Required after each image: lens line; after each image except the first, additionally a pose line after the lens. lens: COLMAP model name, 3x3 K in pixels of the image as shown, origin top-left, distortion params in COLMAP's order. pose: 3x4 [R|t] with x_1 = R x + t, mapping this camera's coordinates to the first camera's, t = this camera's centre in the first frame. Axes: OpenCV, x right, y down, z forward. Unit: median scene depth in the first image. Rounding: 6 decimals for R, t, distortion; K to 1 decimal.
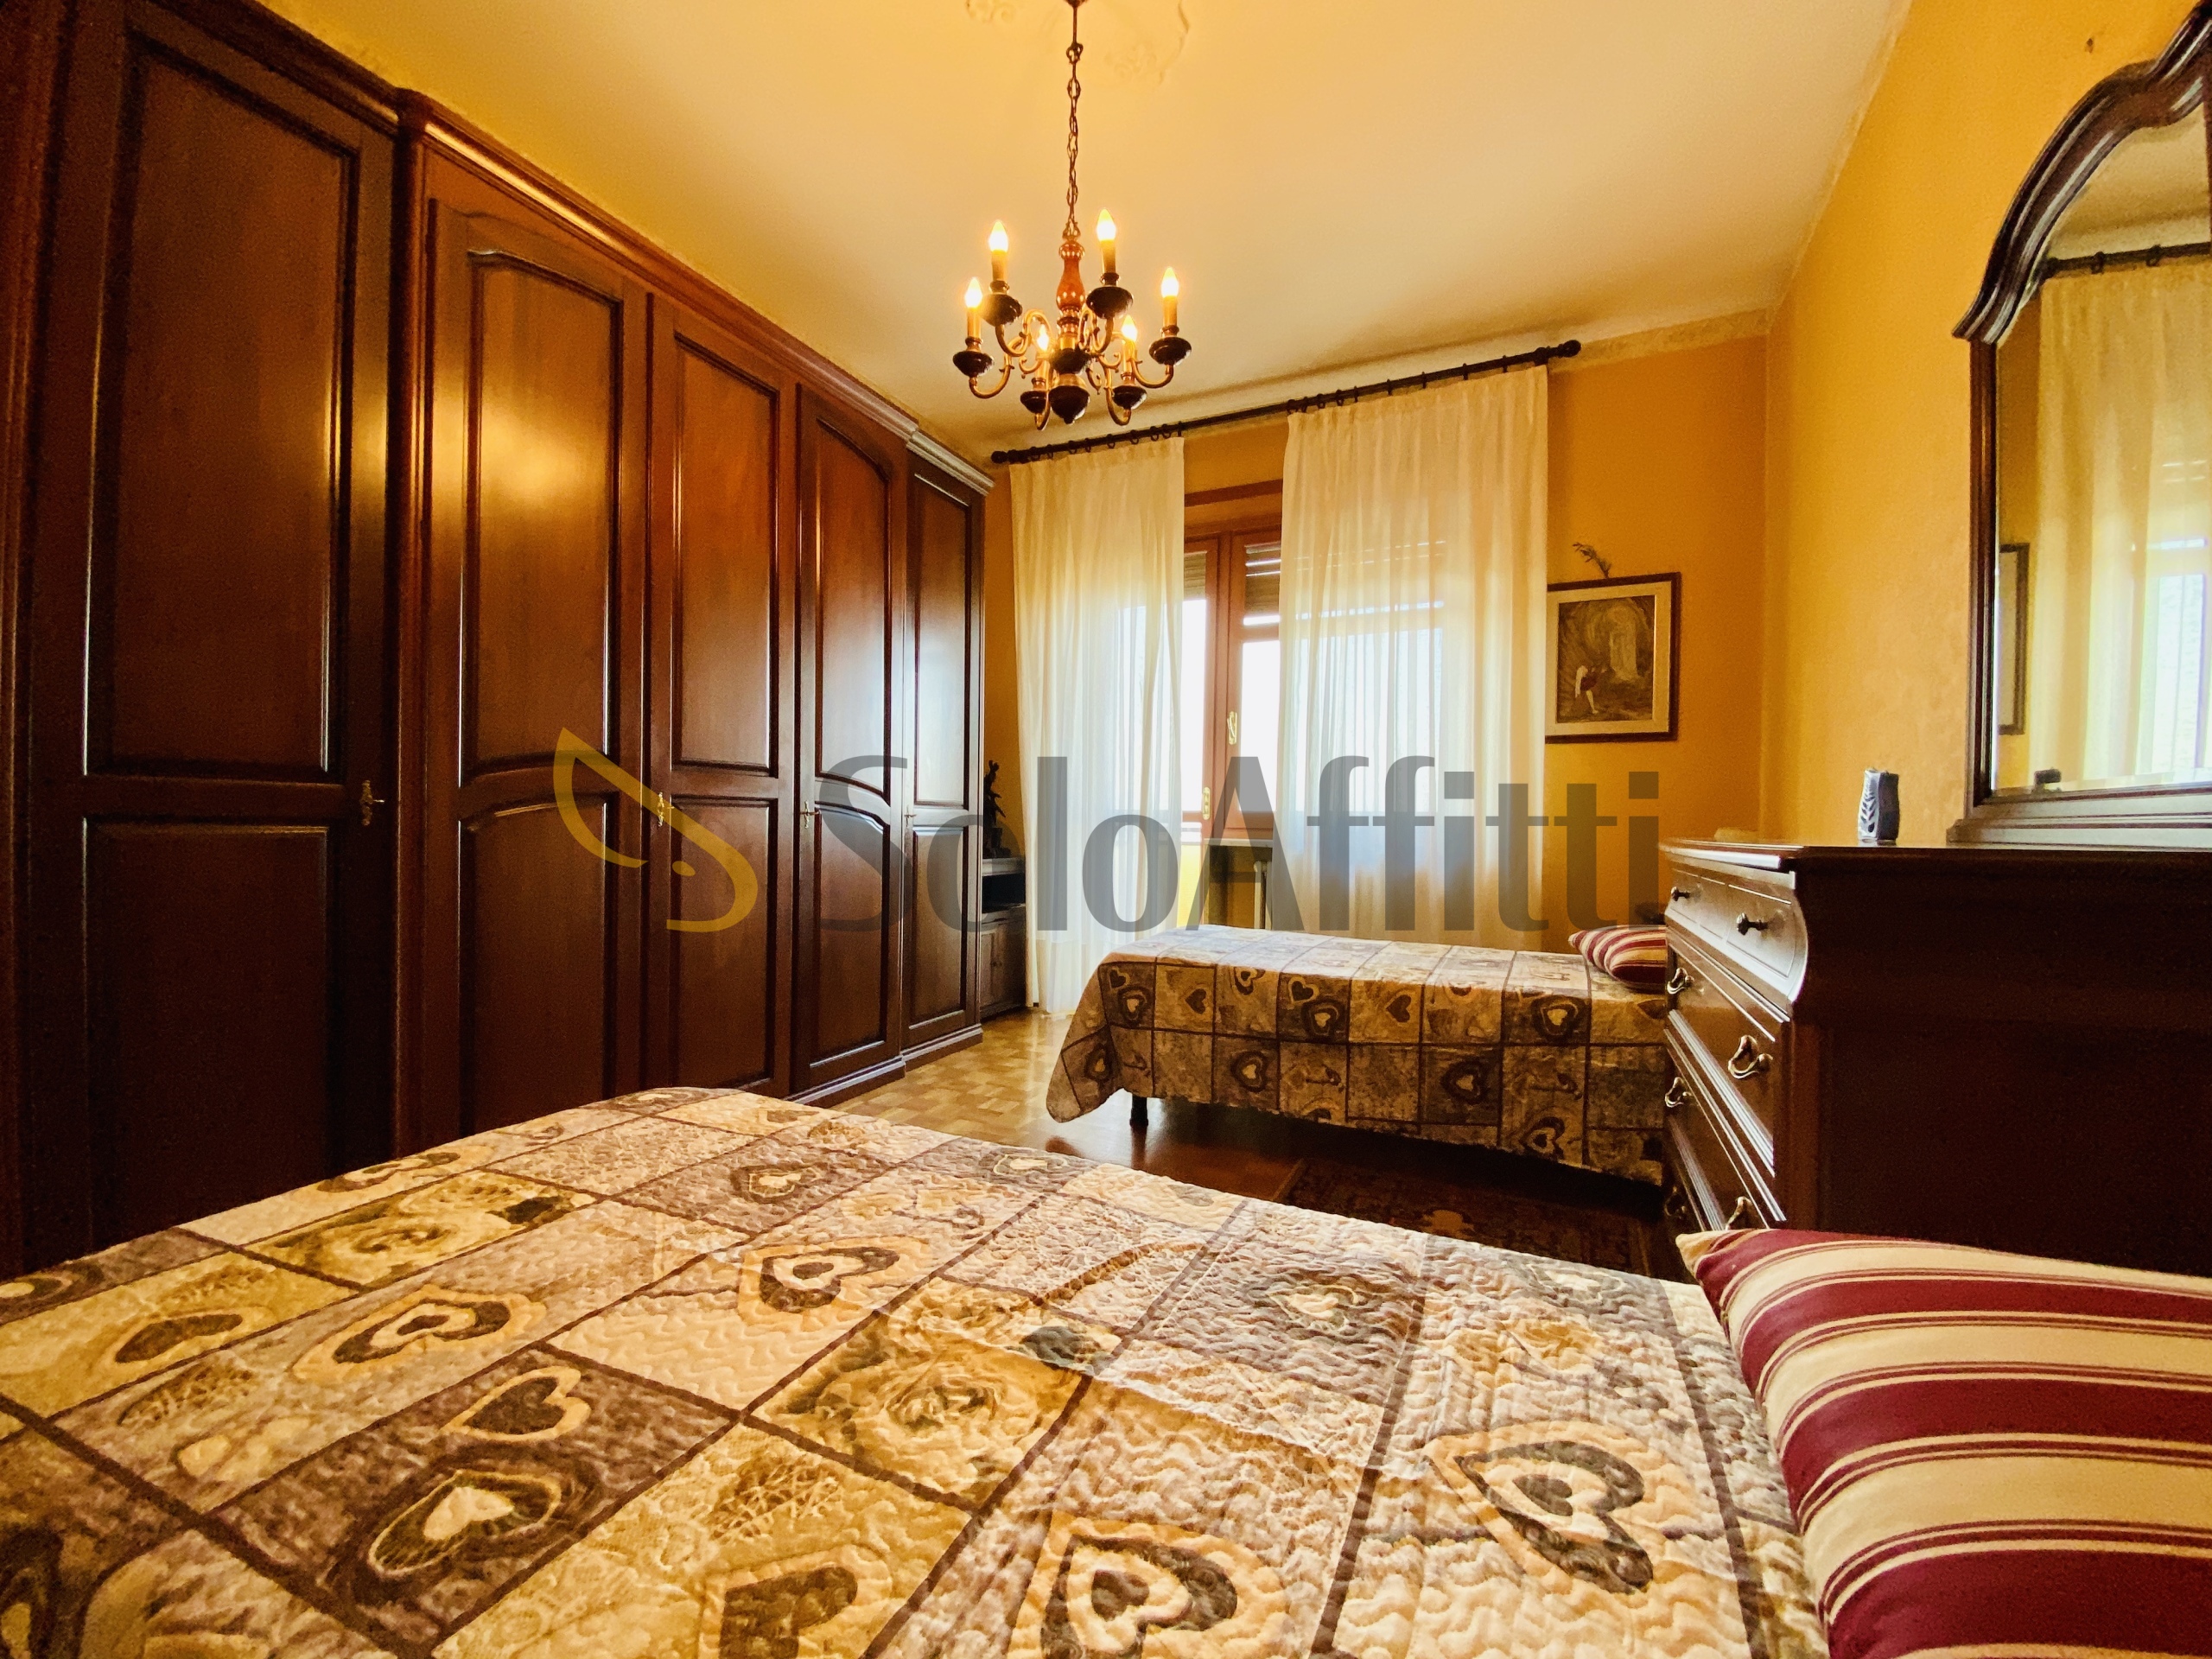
lens RADIAL K [[904.2, 0, 1106.0], [0, 904.2, 829.5], [0, 0, 1]] dist [0.016667, -0.019974]
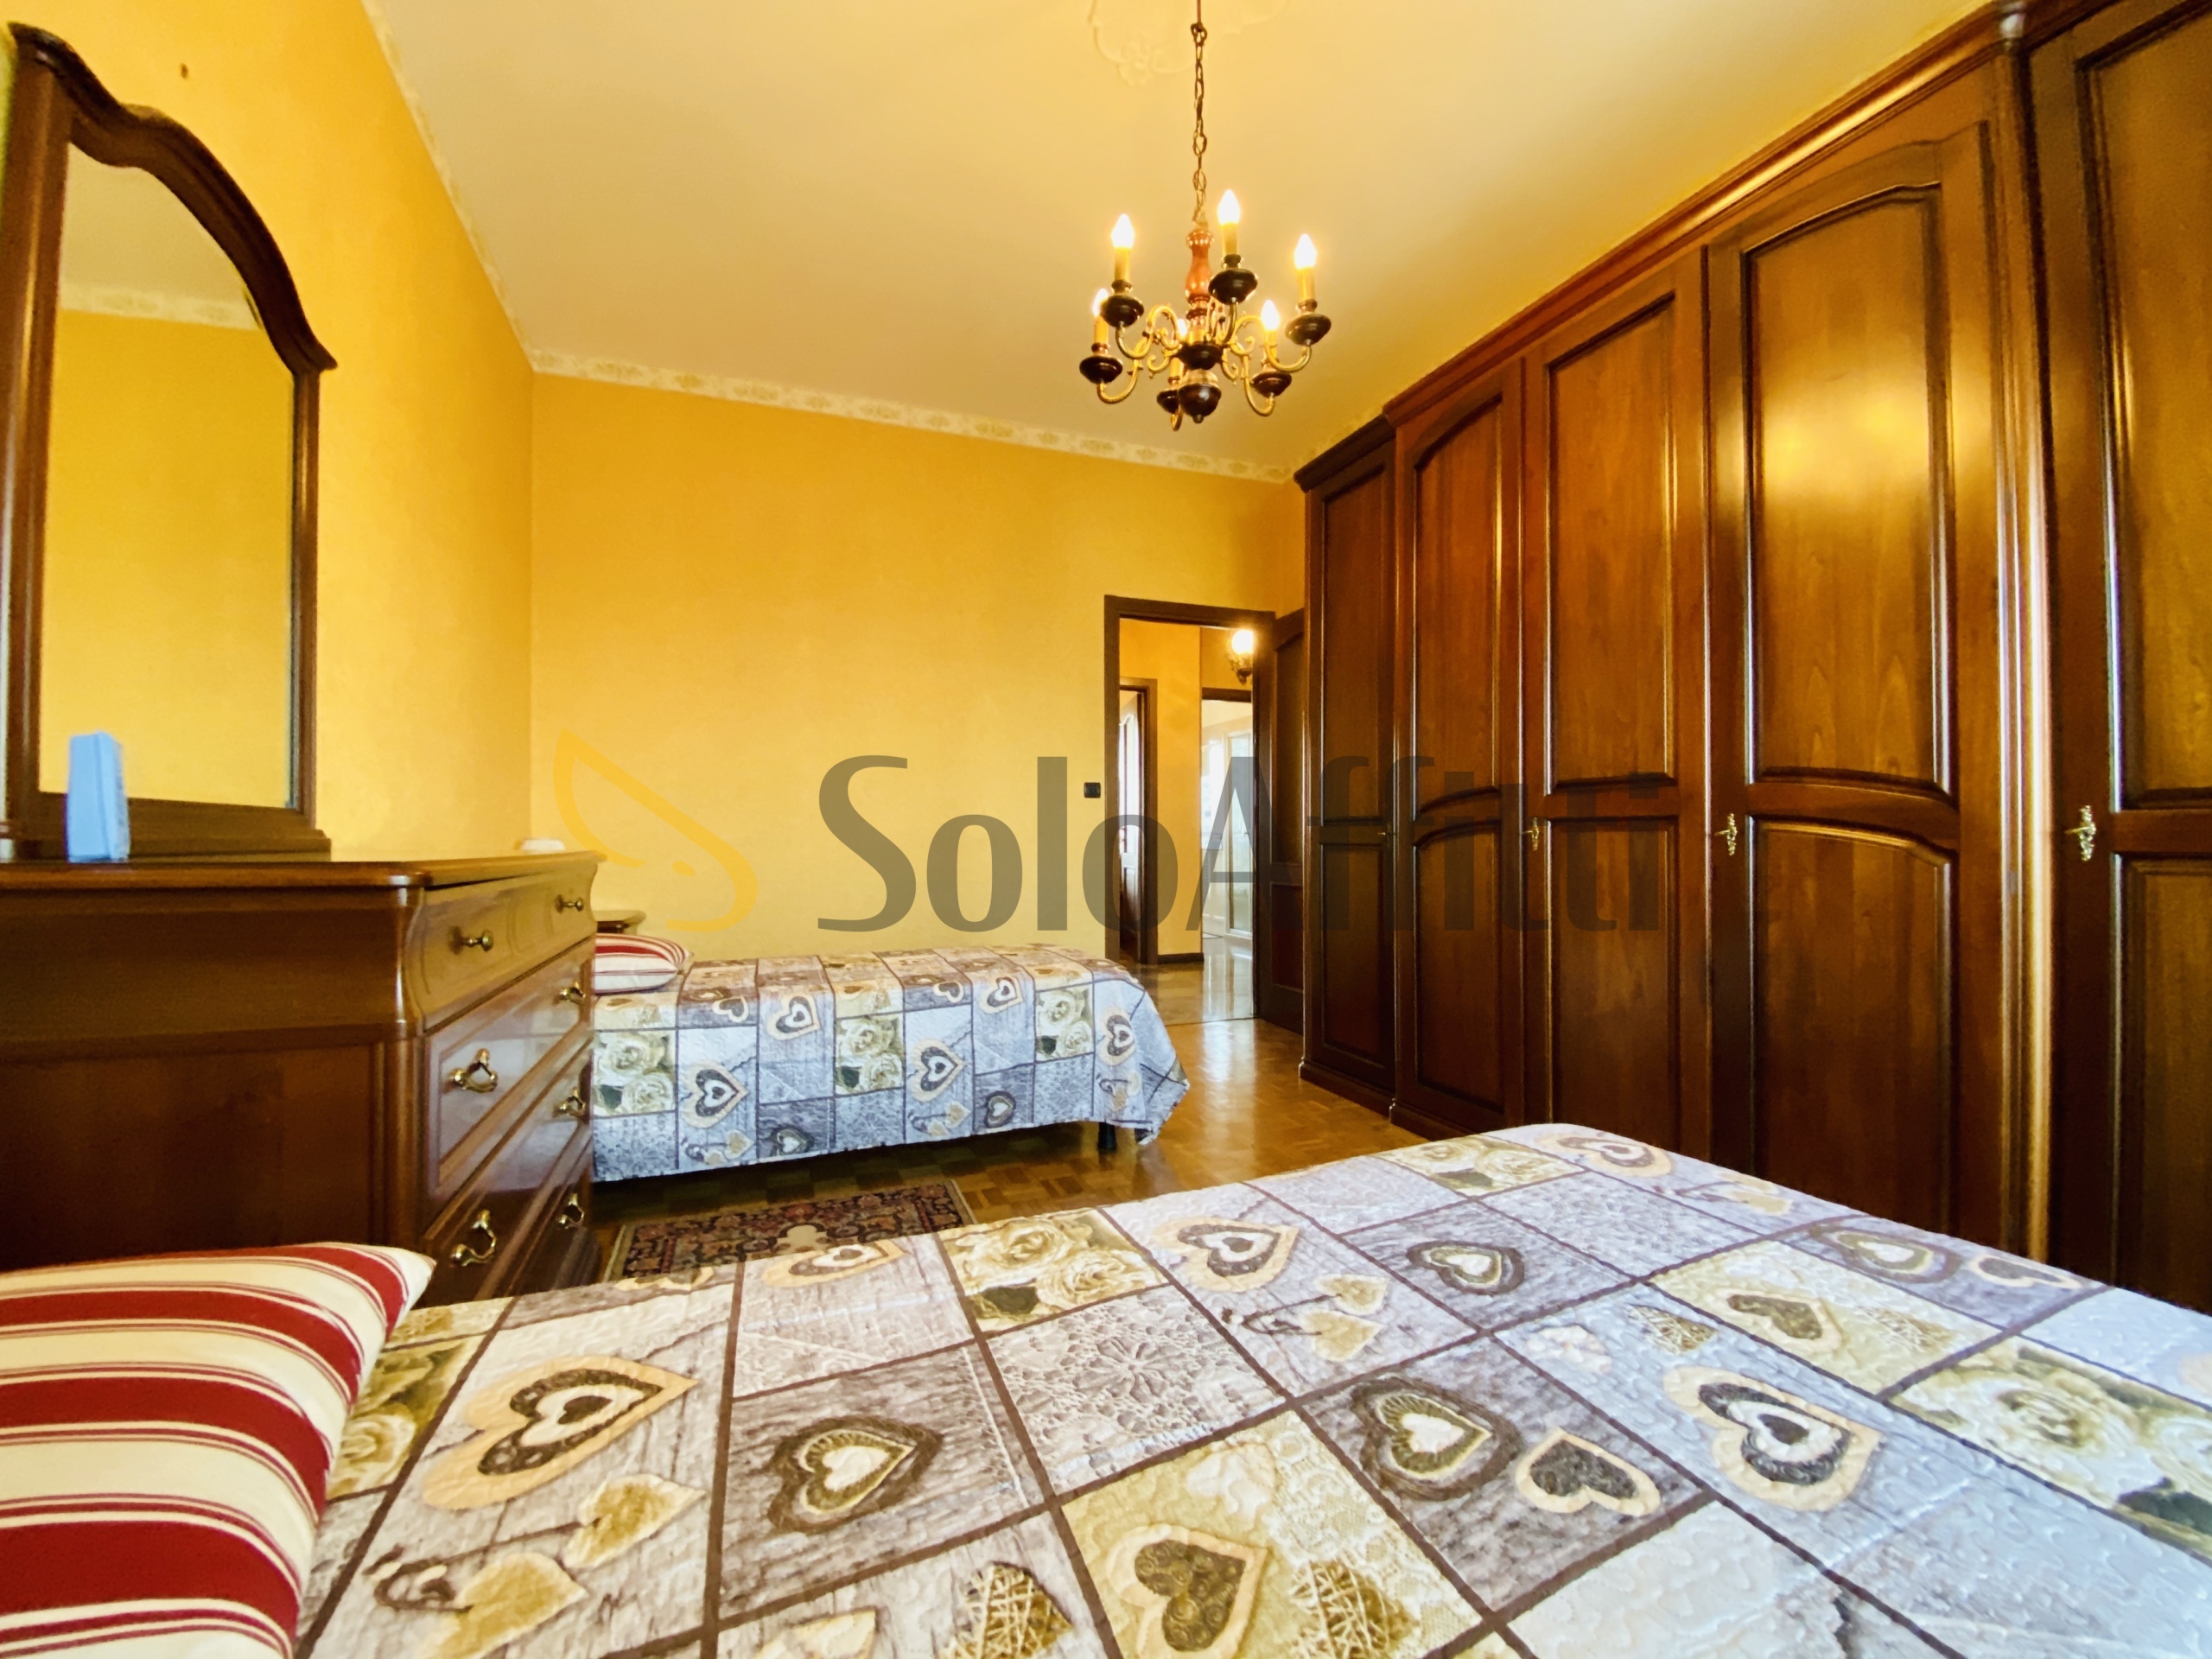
lens RADIAL K [[896.2, 0, 1113.3], [0, 896.2, 816.3], [0, 0, 1]] dist [0.022100, -0.014983]
pose [[-0.674834, 0.008588, -0.737919, 0.416643], [0.003733, 0.999959, 0.008224, -0.100868], [0.737960, 0.002795, -0.674839, 1.196236]]
